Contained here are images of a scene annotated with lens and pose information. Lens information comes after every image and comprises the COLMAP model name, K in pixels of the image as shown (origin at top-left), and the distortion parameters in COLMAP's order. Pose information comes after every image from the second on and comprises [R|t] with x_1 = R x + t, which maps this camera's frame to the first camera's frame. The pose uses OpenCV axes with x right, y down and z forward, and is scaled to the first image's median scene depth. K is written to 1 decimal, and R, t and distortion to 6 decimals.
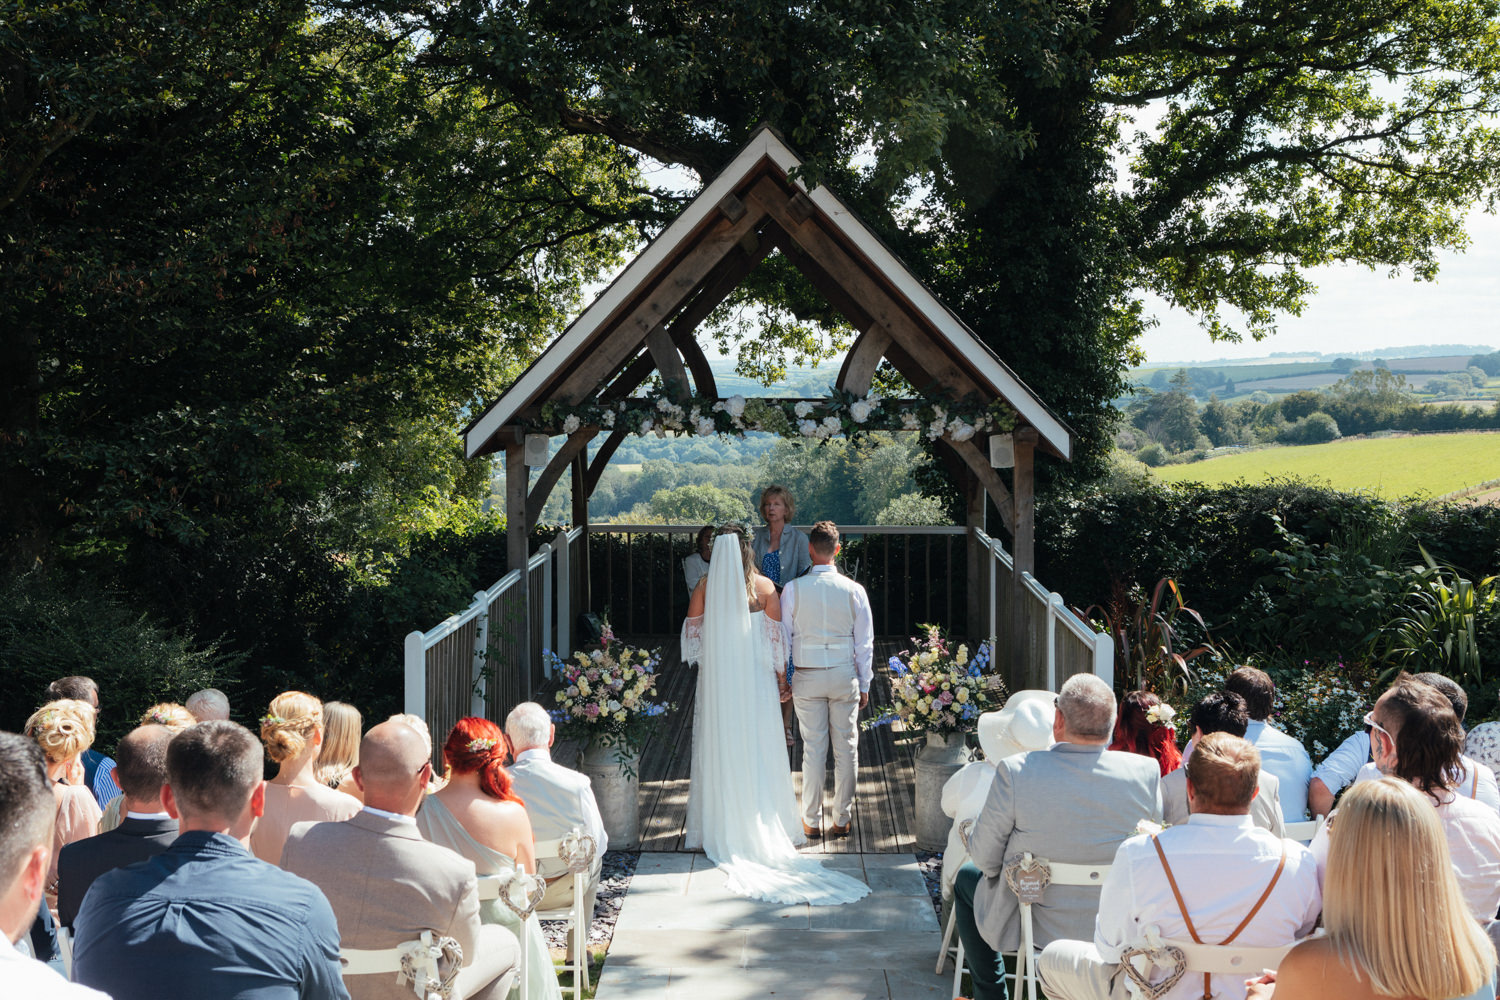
lens RADIAL K [[1743.0, 0, 750.0], [0, 1743.0, 500.0], [0, 0, 1]] dist [-0.106753, 0.003544]
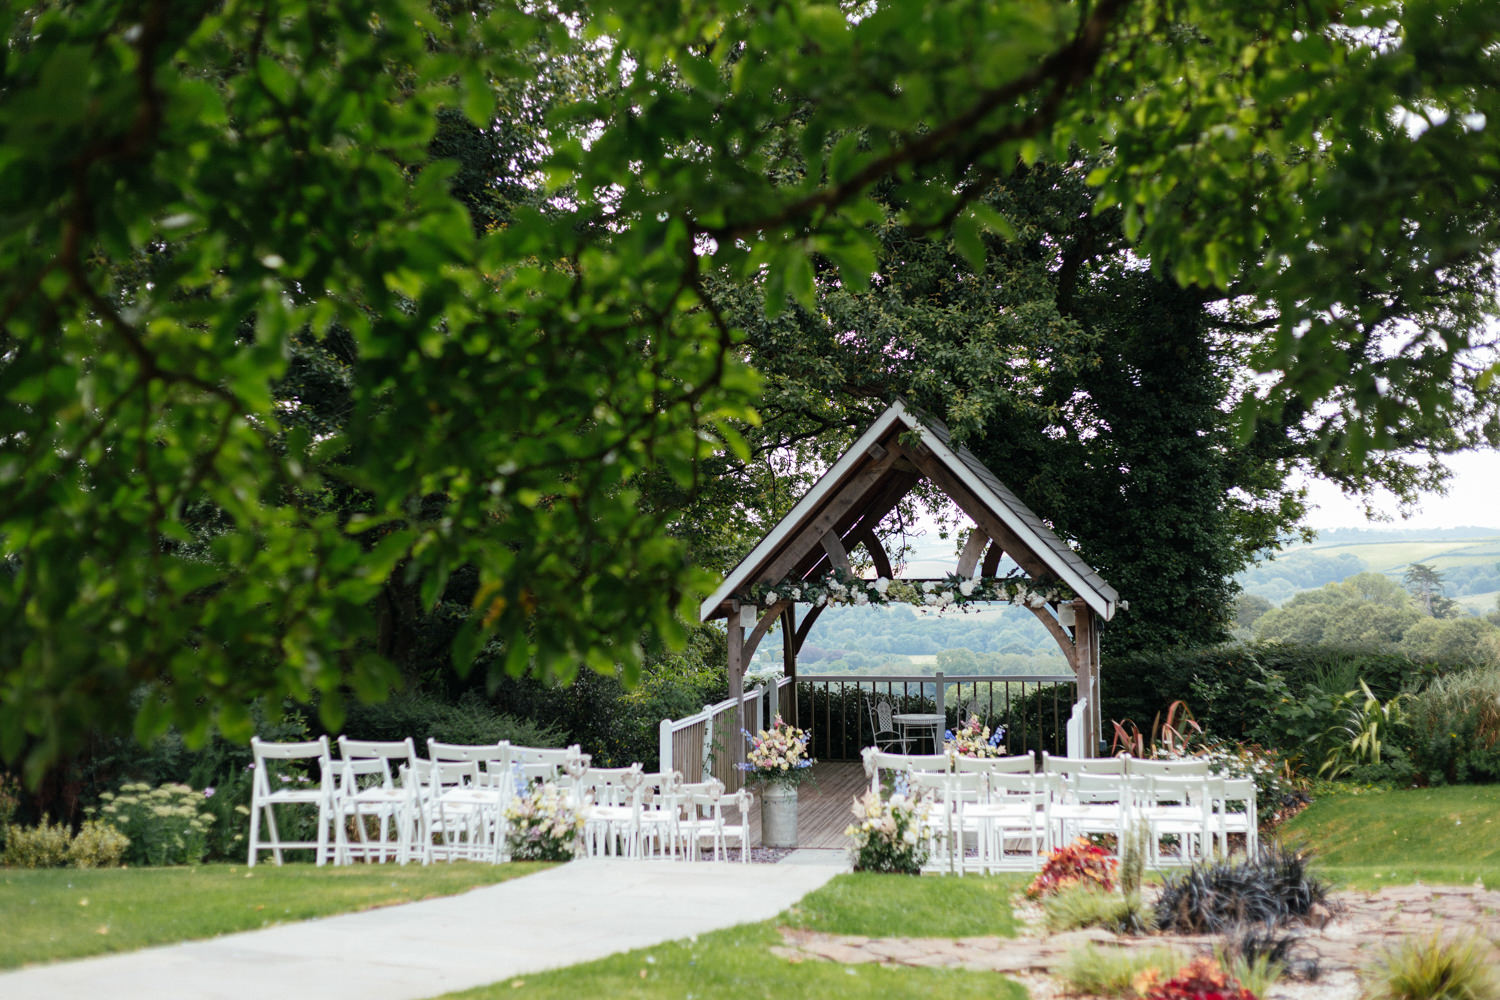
lens RADIAL K [[1571.7, 0, 750.0], [0, 1571.7, 500.0], [0, 0, 1]] dist [0.002126, 0.000094]
pose [[0.990470, -0.016300, -0.136762, 0.064942], [0.001393, 0.994107, -0.108393, 0.018791], [0.137723, 0.107170, 0.984656, -0.335568]]
